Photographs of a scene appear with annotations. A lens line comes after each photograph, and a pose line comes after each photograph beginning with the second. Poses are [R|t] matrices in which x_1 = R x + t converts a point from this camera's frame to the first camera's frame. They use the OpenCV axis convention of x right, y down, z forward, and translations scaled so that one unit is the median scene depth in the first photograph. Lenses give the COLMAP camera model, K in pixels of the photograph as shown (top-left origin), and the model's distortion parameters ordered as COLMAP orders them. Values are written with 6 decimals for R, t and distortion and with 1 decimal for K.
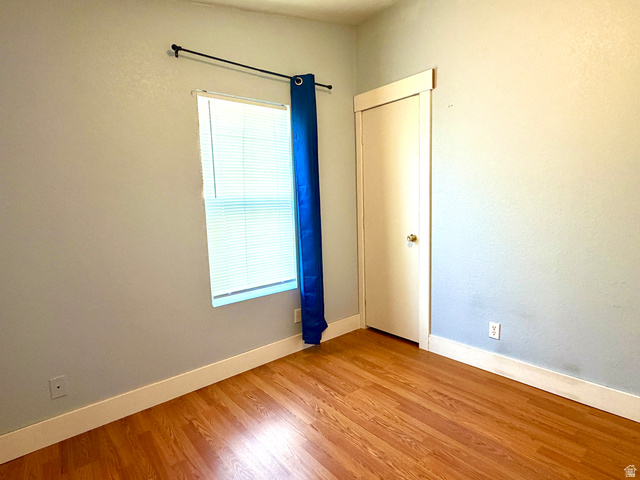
lens RADIAL K [[348.9, 0, 320.0], [0, 348.9, 240.0], [0, 0, 1]] dist [0.000227, 0.000083]
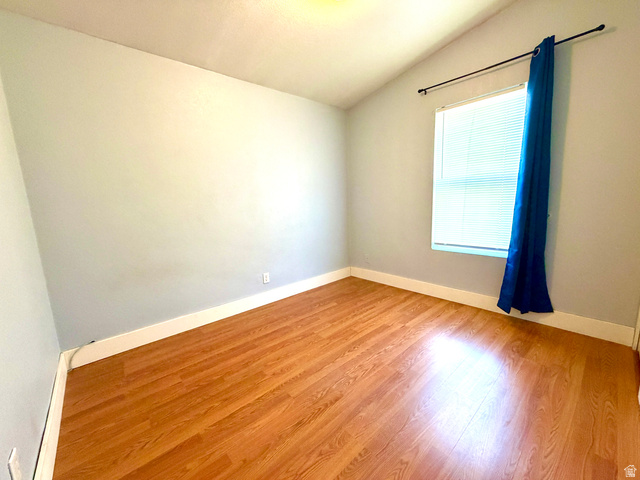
lens RADIAL K [[255.8, 0, 320.0], [0, 255.8, 240.0], [0, 0, 1]] dist [0.002087, -0.000287]
pose [[0.029959, 0.186167, -0.982061, 0.753236], [-0.072674, 0.980308, 0.183618, -0.023493], [0.996906, 0.065869, 0.042899, 0.403387]]
